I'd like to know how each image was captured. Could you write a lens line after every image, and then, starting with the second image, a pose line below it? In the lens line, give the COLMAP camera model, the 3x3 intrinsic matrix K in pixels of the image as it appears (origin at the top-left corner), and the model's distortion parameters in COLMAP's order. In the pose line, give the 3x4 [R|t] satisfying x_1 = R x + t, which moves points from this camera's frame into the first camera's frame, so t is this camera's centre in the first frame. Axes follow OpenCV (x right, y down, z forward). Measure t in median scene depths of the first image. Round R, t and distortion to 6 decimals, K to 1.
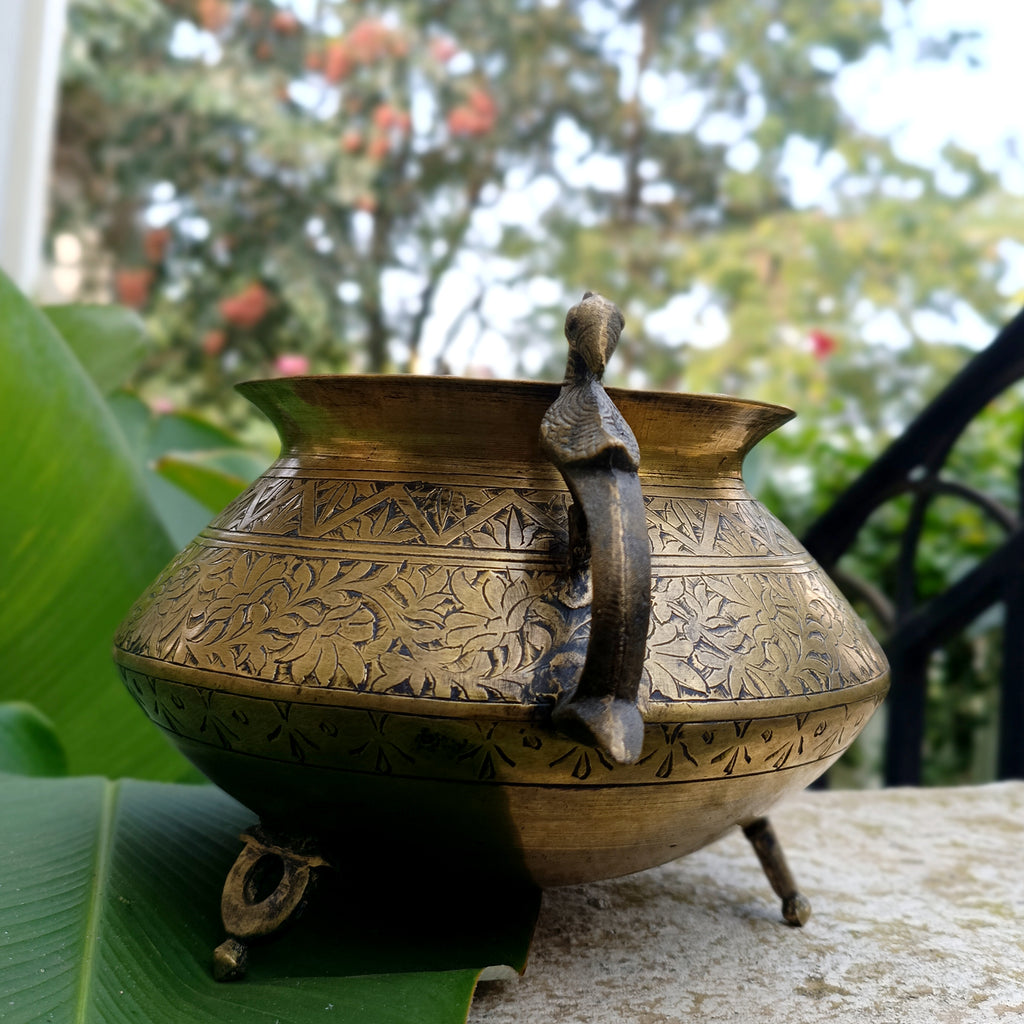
lens RADIAL K [[1414.4, 0, 576.0], [0, 1414.4, 469.9], [0, 0, 1]] dist [0.064690, -0.011564]
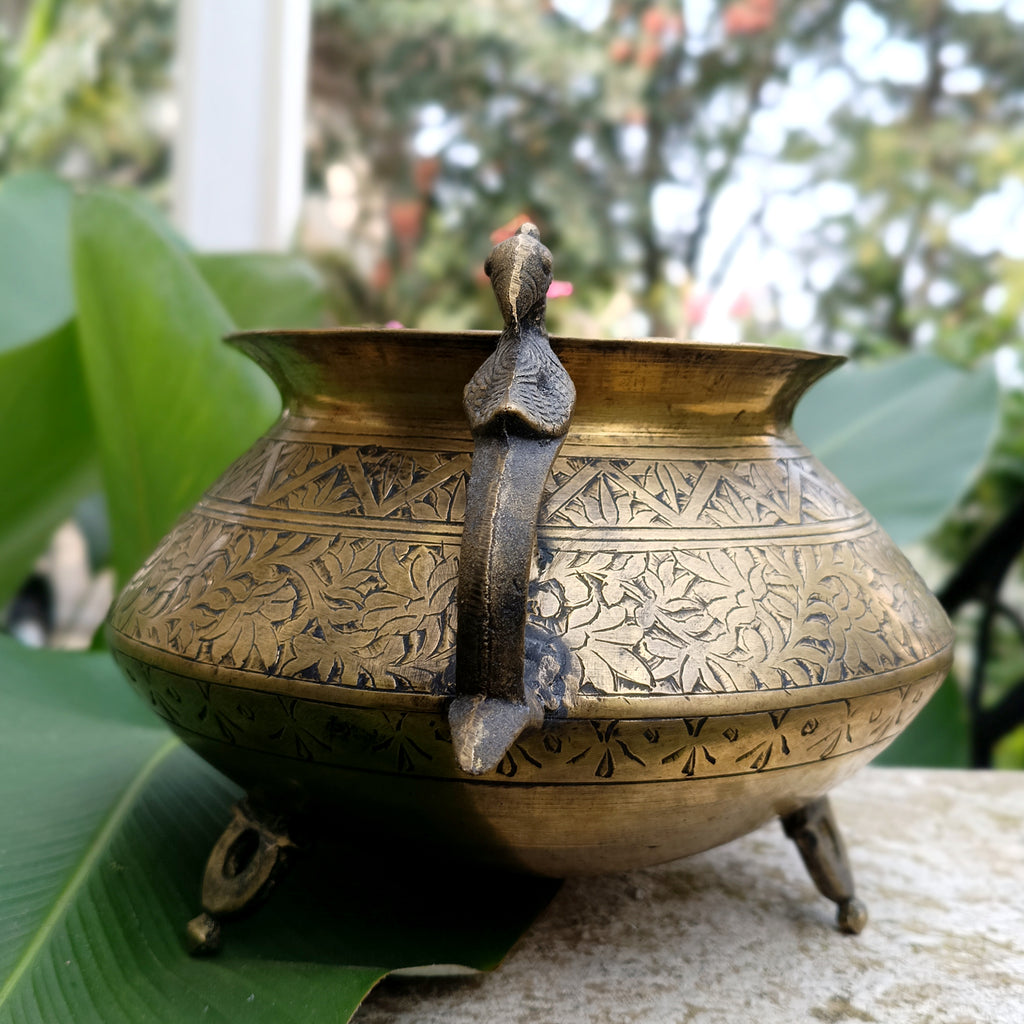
lens RADIAL K [[1477.1, 0, 512.0], [0, 1477.1, 512.0], [0, 0, 1]] dist [0.051186, 0.068249]
pose [[0.972100, 0.003701, -0.234539, 0.206208], [0.014552, 0.996998, 0.076044, -0.020689], [0.234116, -0.077335, 0.969128, 0.085987]]
